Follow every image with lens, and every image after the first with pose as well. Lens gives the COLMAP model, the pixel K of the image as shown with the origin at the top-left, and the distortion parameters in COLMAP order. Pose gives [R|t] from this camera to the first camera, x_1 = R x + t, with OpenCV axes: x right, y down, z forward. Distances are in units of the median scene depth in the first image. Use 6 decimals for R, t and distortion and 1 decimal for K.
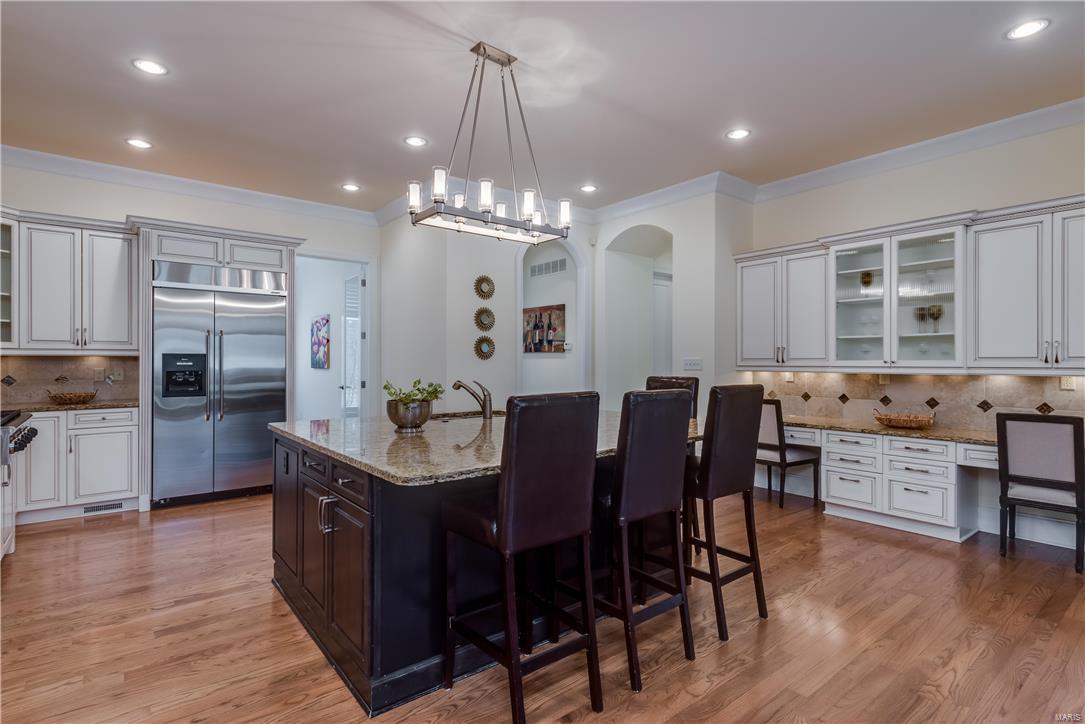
lens RADIAL K [[535.2, 0, 542.5], [0, 535.2, 362.0], [0, 0, 1]] dist [0.000809, -0.000707]
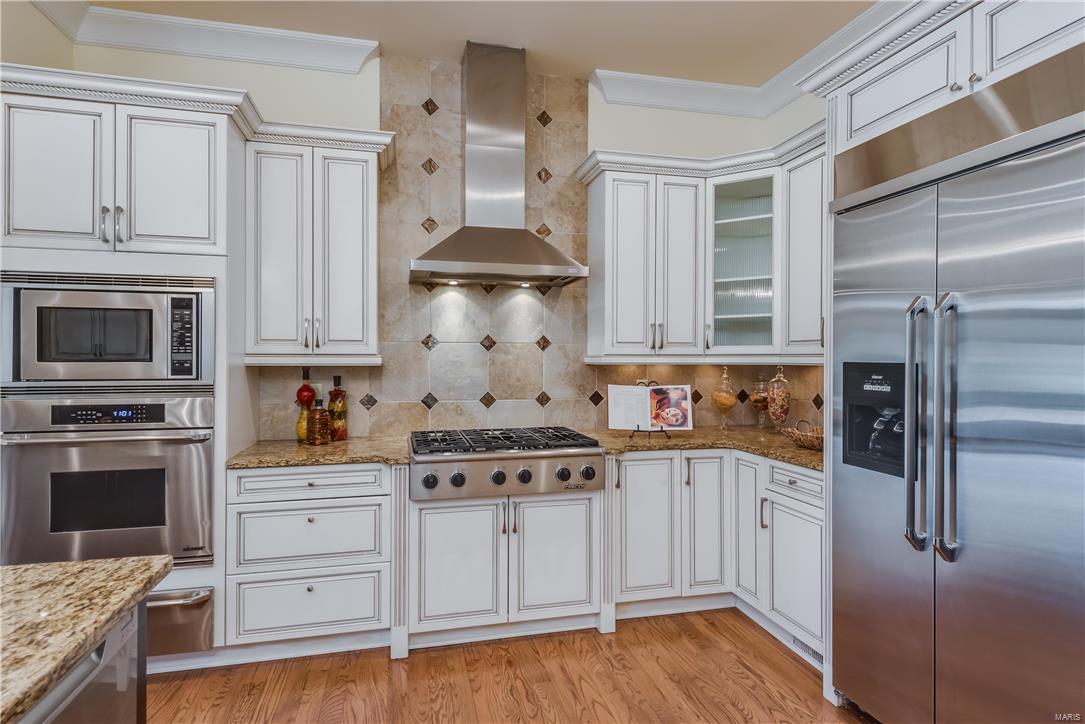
lens RADIAL K [[581.6, 0, 542.5], [0, 581.6, 362.0], [0, 0, 1]] dist [0.030305, 0.000156]
pose [[-0.419125, 0.002519, -0.907925, -0.163012], [-0.006980, 0.999958, 0.005996, -0.016481], [0.907902, 0.008850, -0.419090, 0.929946]]
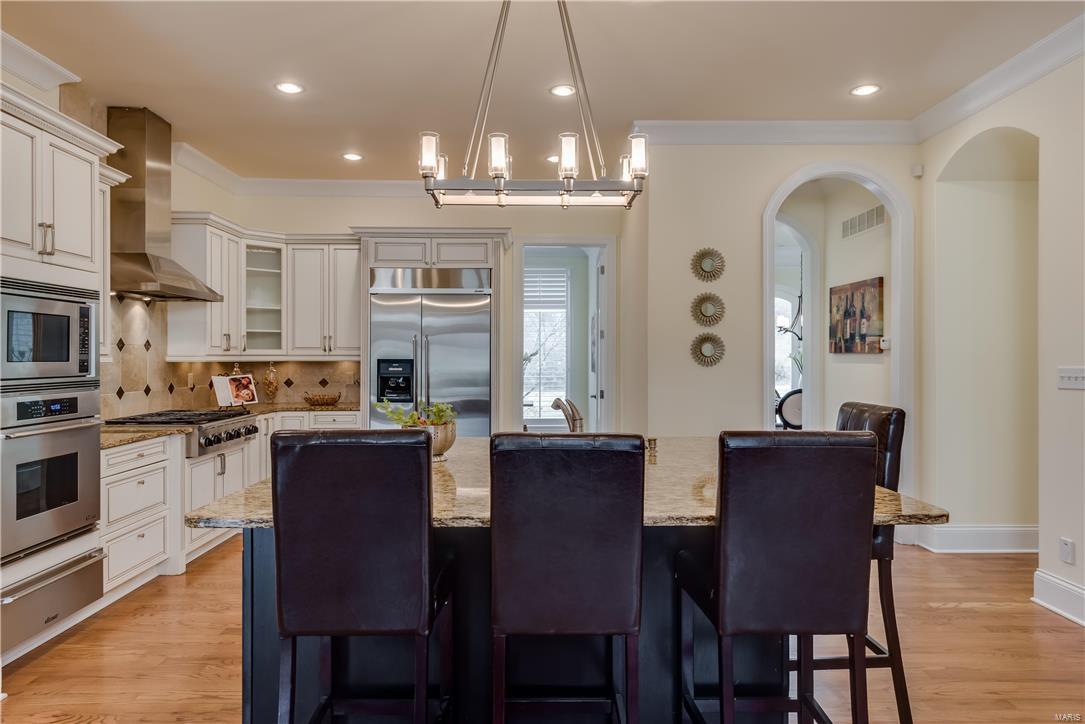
lens RADIAL K [[684.7, 0, 538.2], [0, 684.7, 351.0], [0, 0, 1]] dist [0.003595, 0.001162]
pose [[0.789612, -0.007477, -0.613561, 0.307238], [-0.001384, 0.999902, -0.013966, -0.012758], [0.613605, 0.011877, 0.789524, 0.157266]]
